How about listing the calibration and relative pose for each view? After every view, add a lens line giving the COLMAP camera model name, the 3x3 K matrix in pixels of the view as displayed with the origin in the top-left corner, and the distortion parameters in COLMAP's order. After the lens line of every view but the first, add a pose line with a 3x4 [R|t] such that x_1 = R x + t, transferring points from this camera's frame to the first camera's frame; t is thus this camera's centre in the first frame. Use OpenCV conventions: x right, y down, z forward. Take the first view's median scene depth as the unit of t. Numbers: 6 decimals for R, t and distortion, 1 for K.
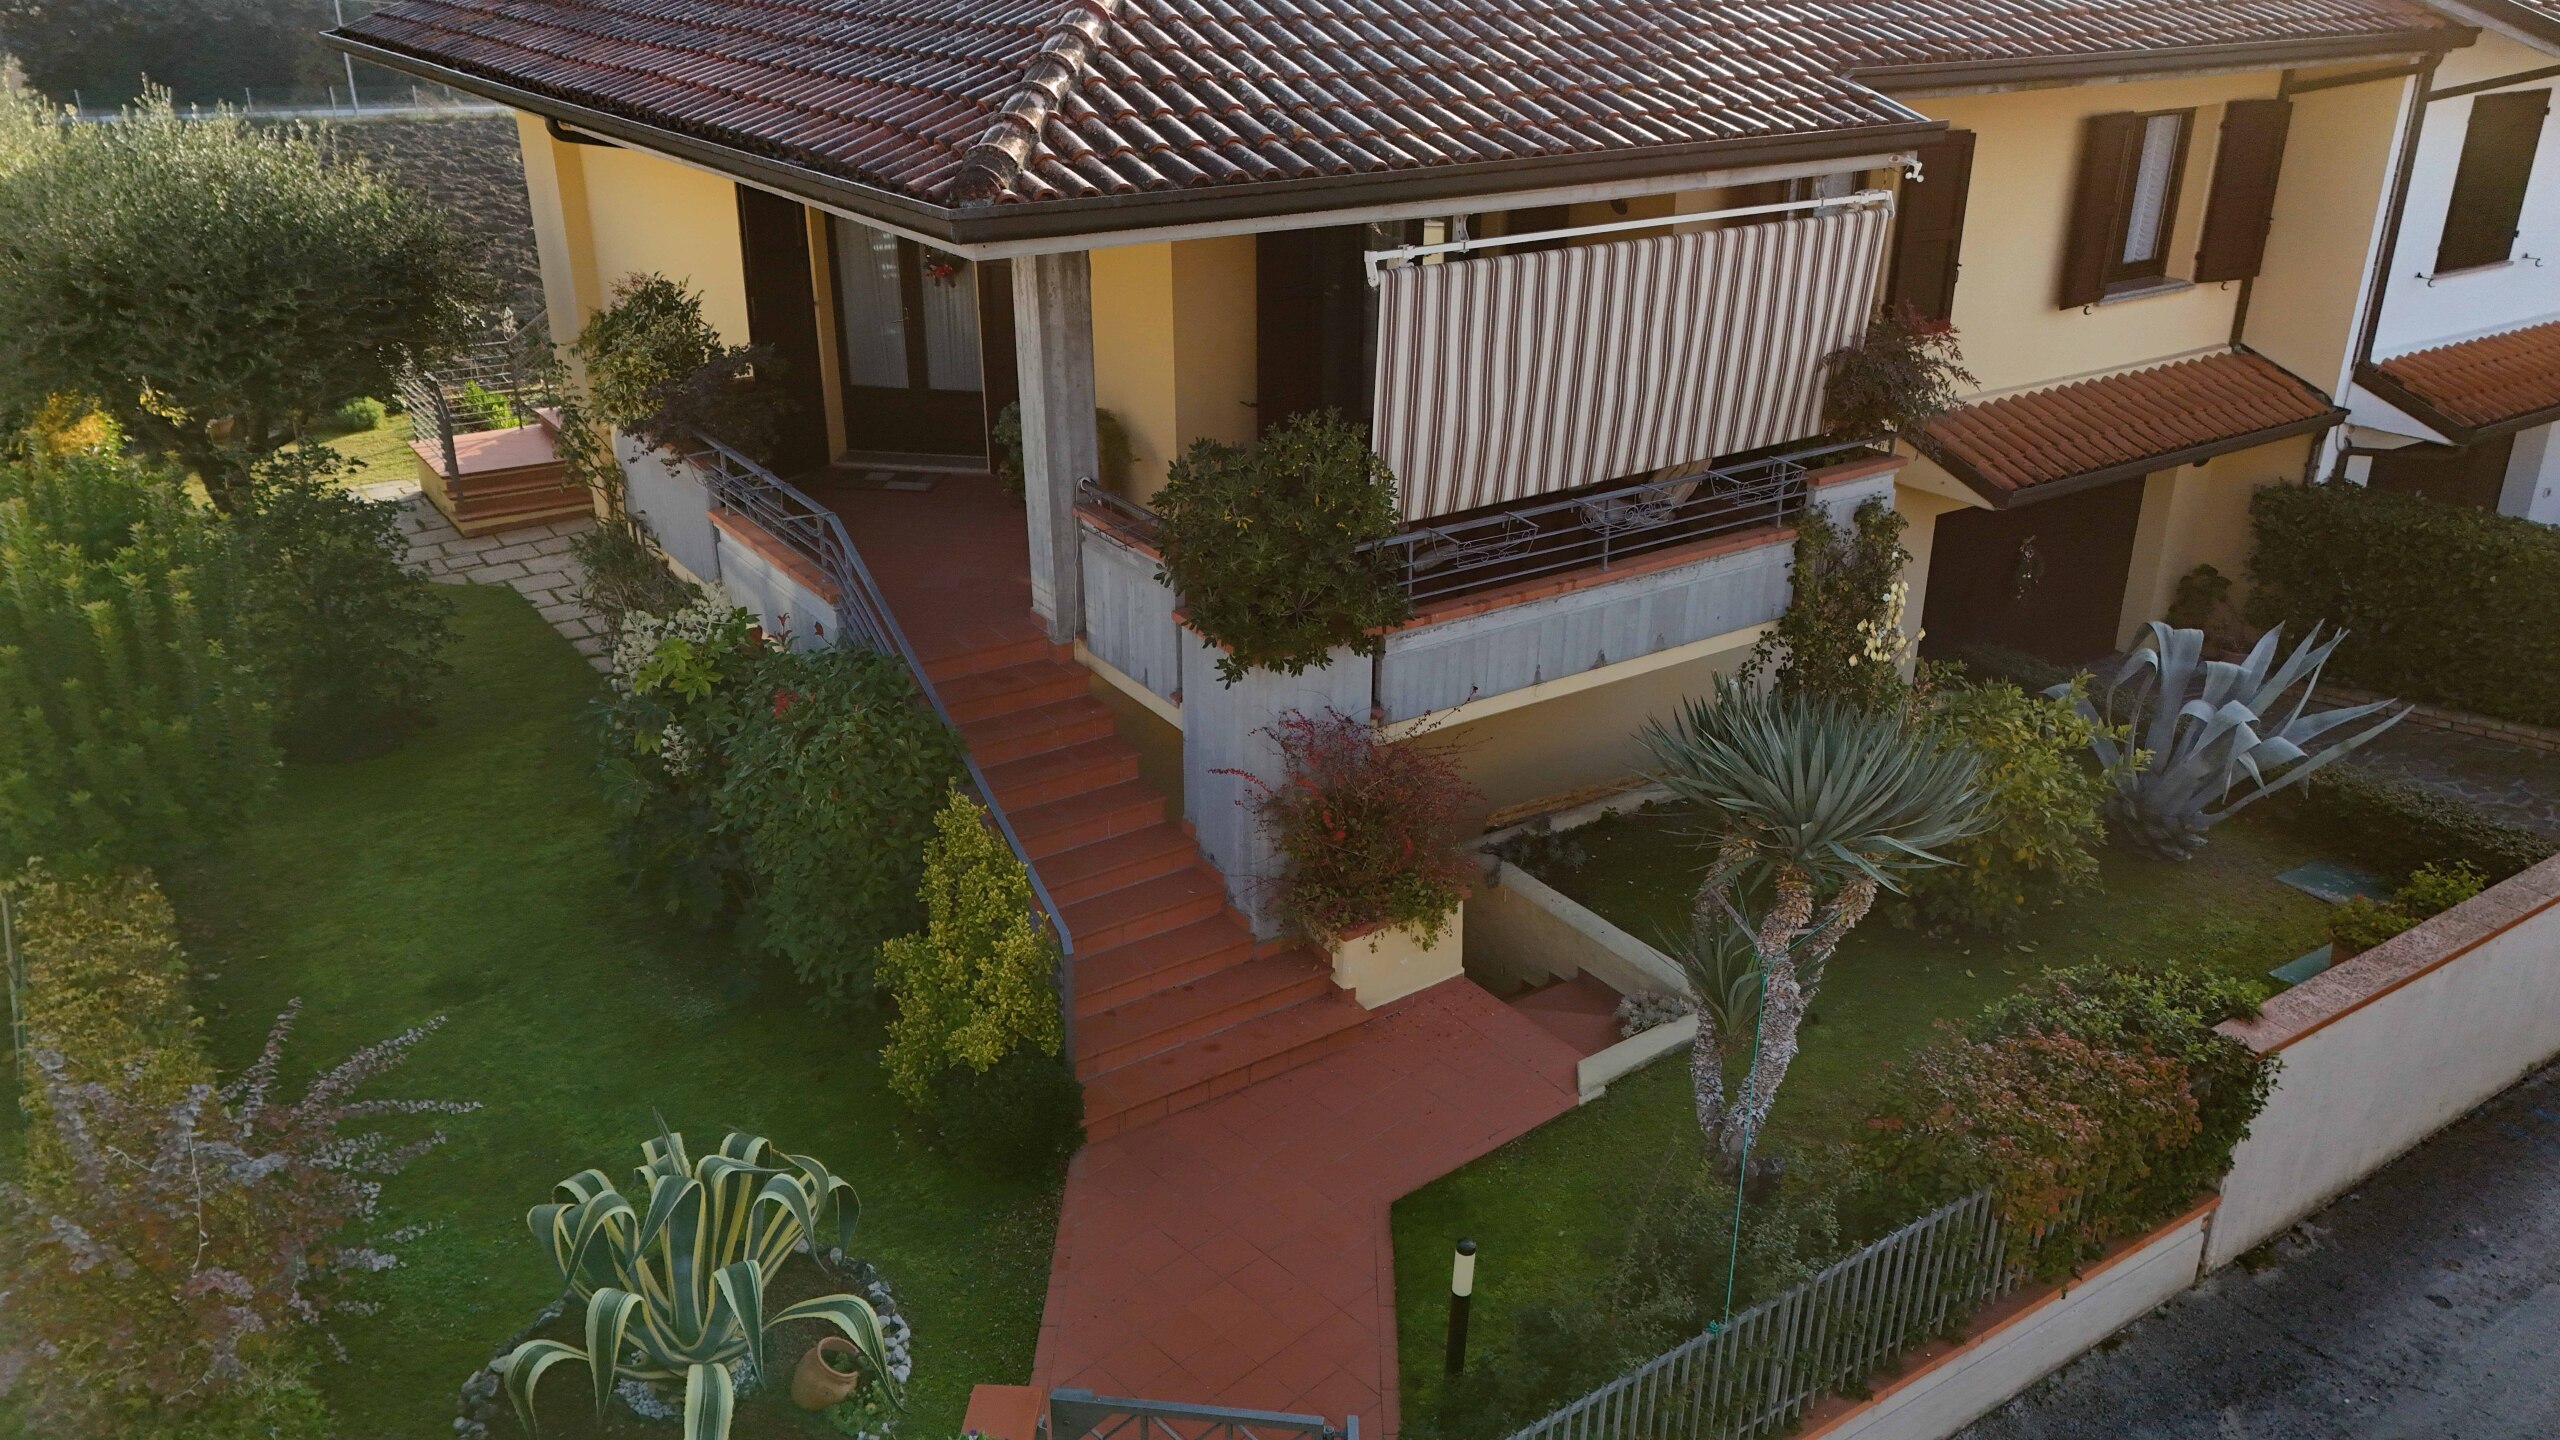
lens RADIAL K [[1880.8, 0, 1281.4], [0, 1880.8, 719.0], [0, 0, 1]] dist [0.066606, -0.063894]
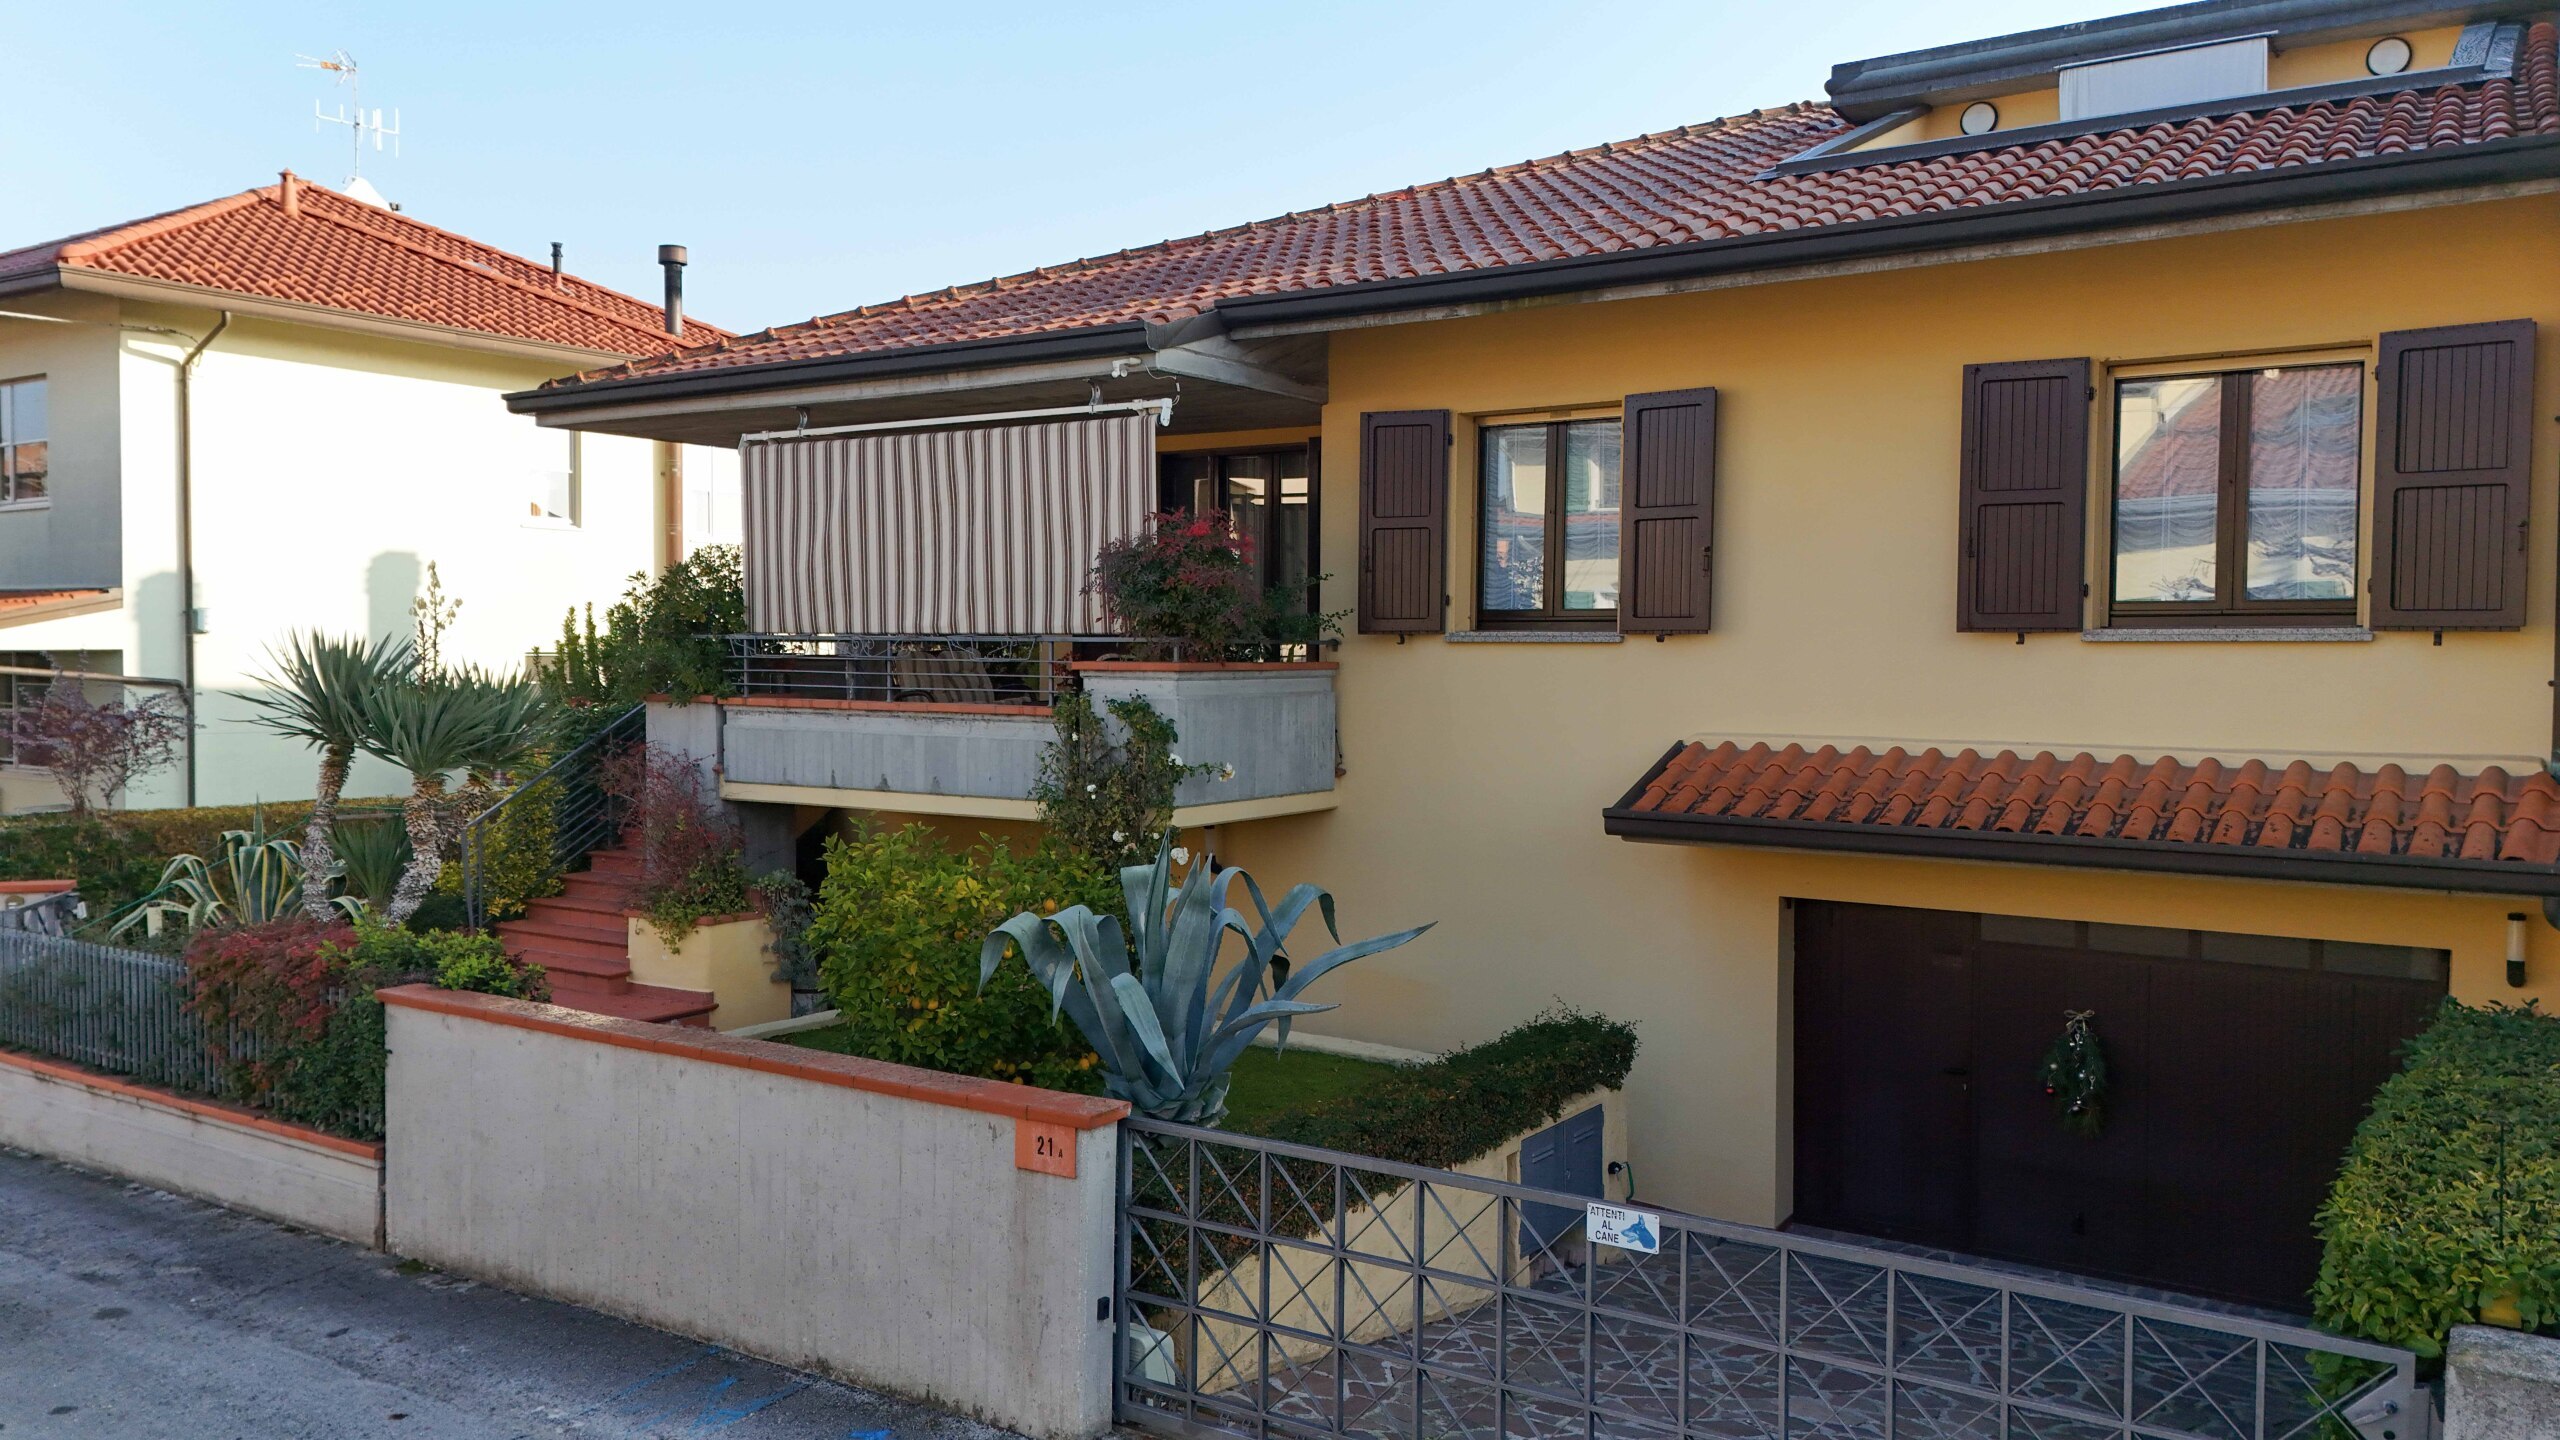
lens RADIAL K [[1880.8, 0, 1292.6], [0, 1880.8, 700.7], [0, 0, 1]] dist [0.066606, -0.063894]
pose [[0.385892, 0.024503, -0.922219, 1.420497], [-0.363743, 0.922706, -0.127688, -0.022839], [0.847808, 0.384724, 0.364978, 0.819687]]
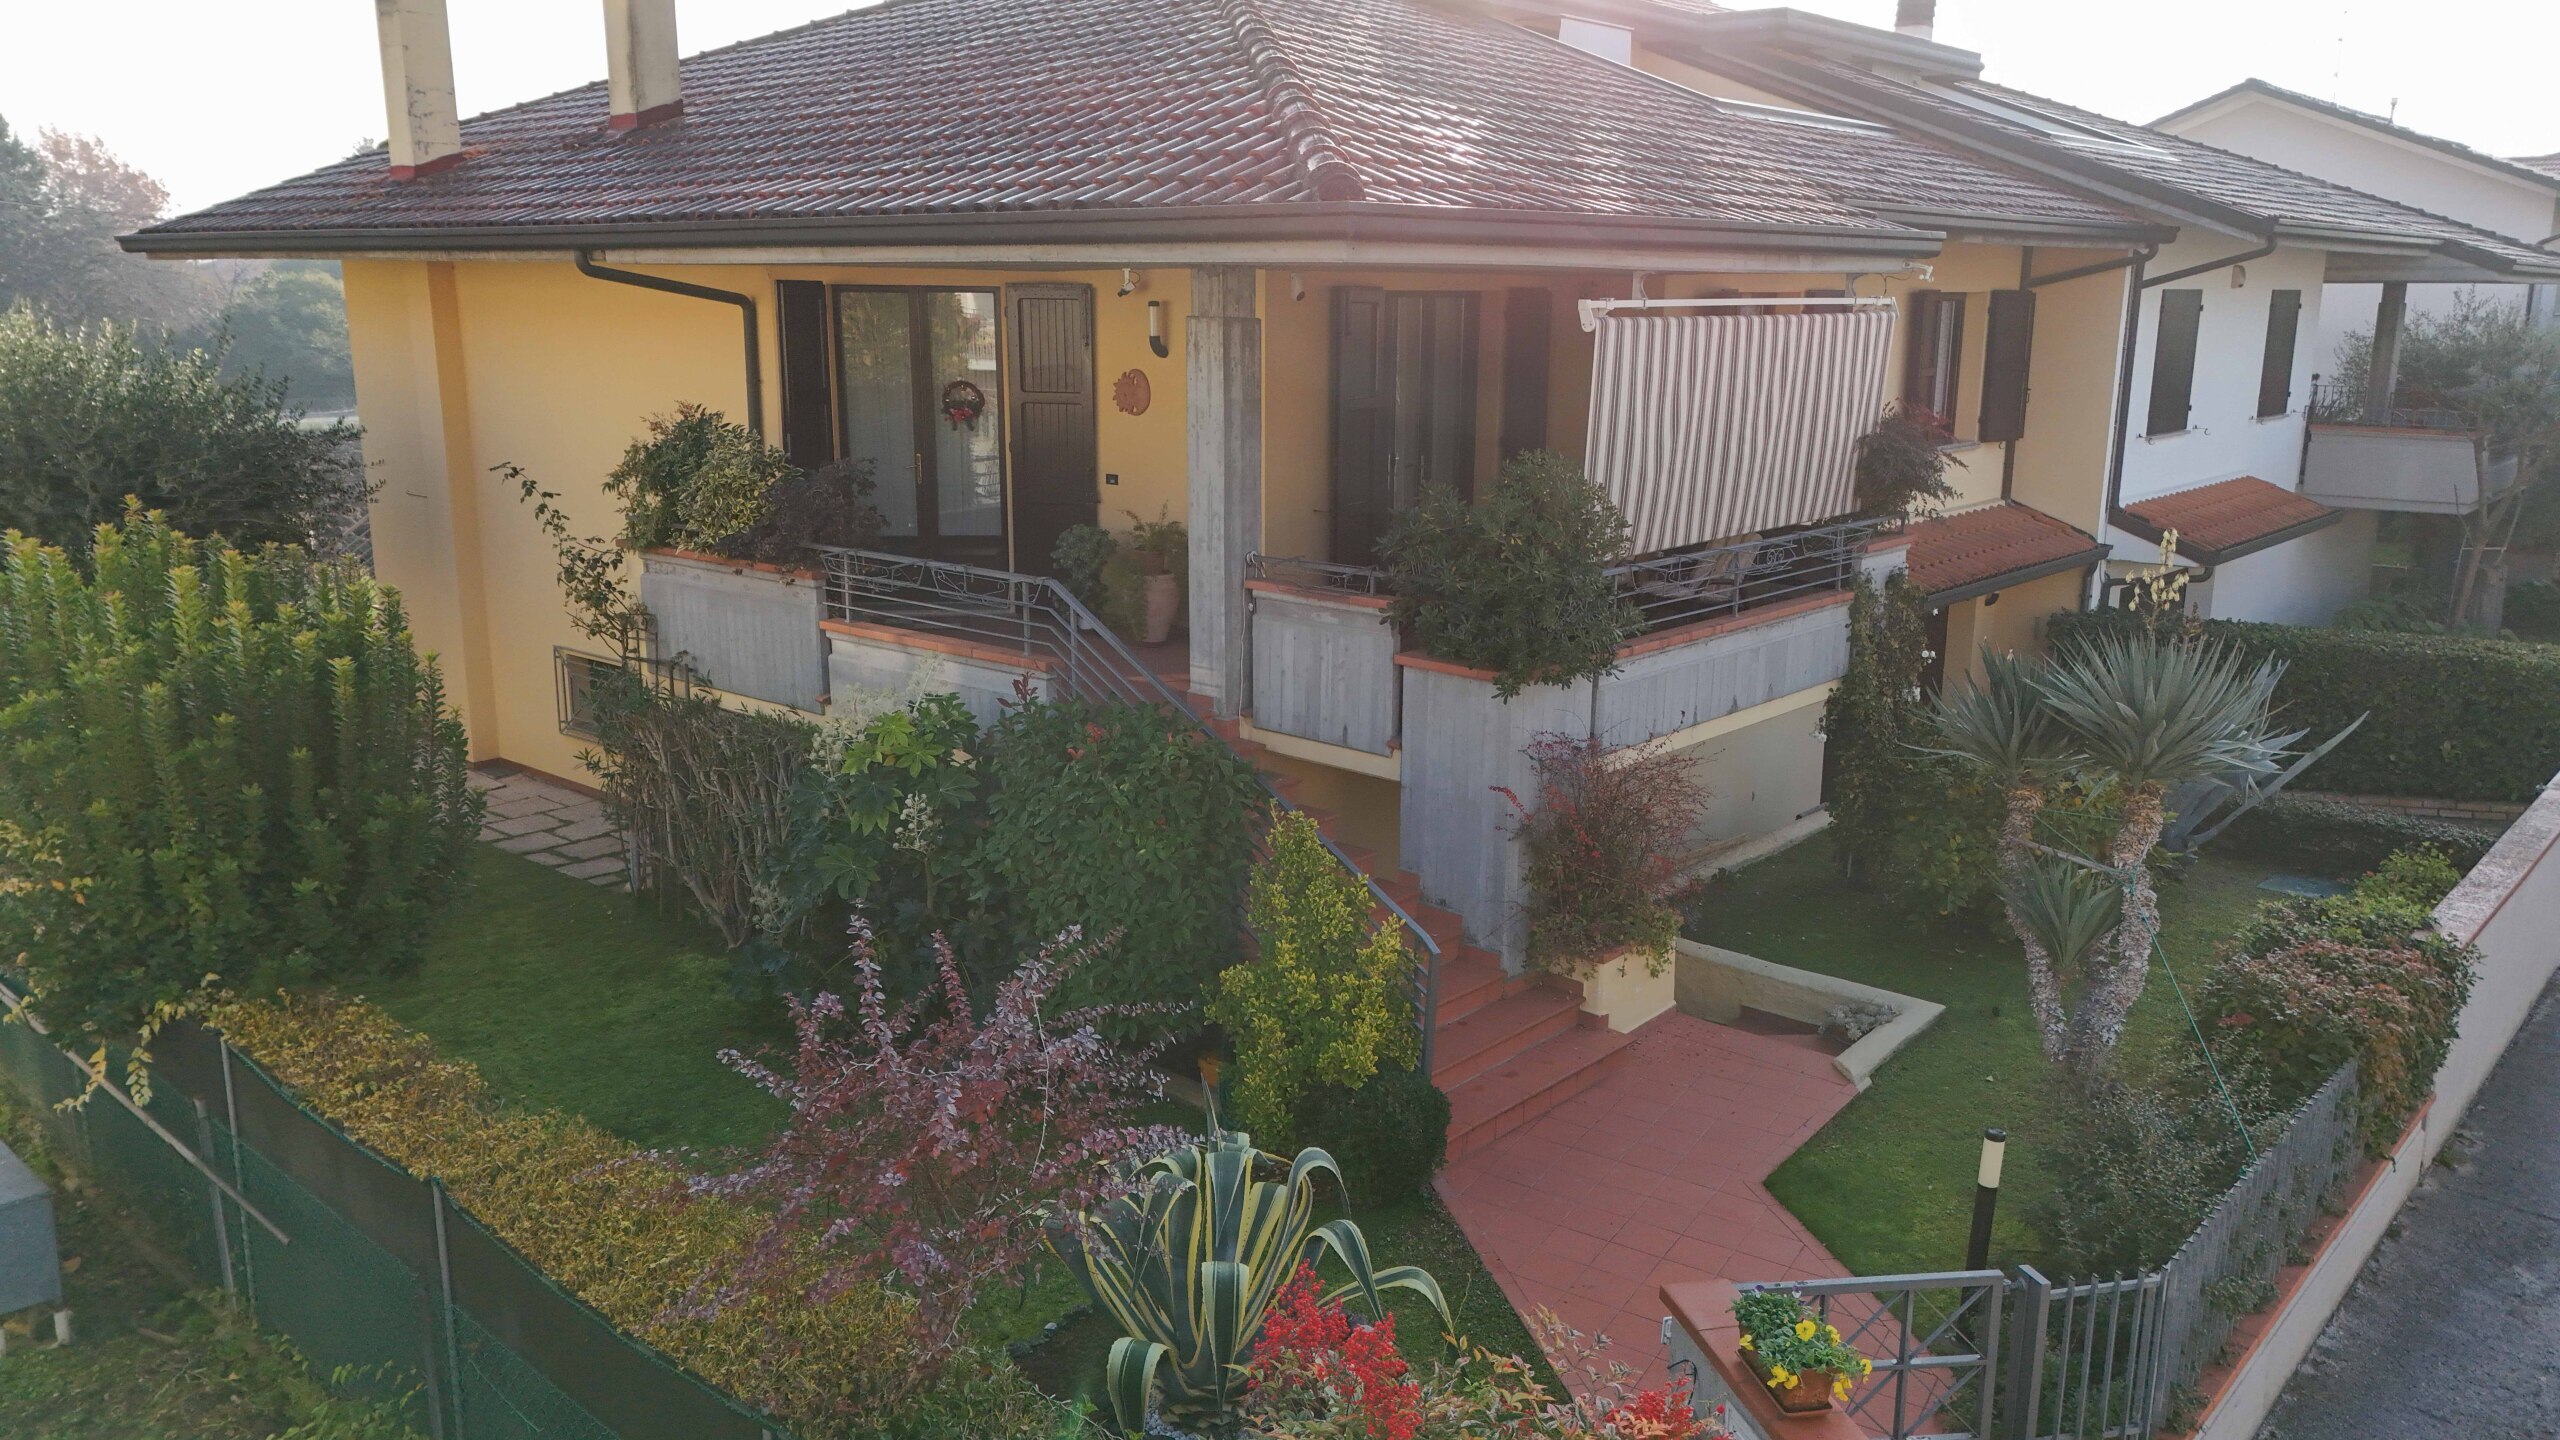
lens RADIAL K [[1880.8, 0, 1280.8], [0, 1880.8, 713.5], [0, 0, 1]] dist [0.066606, -0.063894]
pose [[0.966152, -0.051252, 0.252832, -0.368854], [0.095461, 0.981525, -0.165821, 0.133100], [-0.239662, 0.184344, 0.953194, 0.051242]]
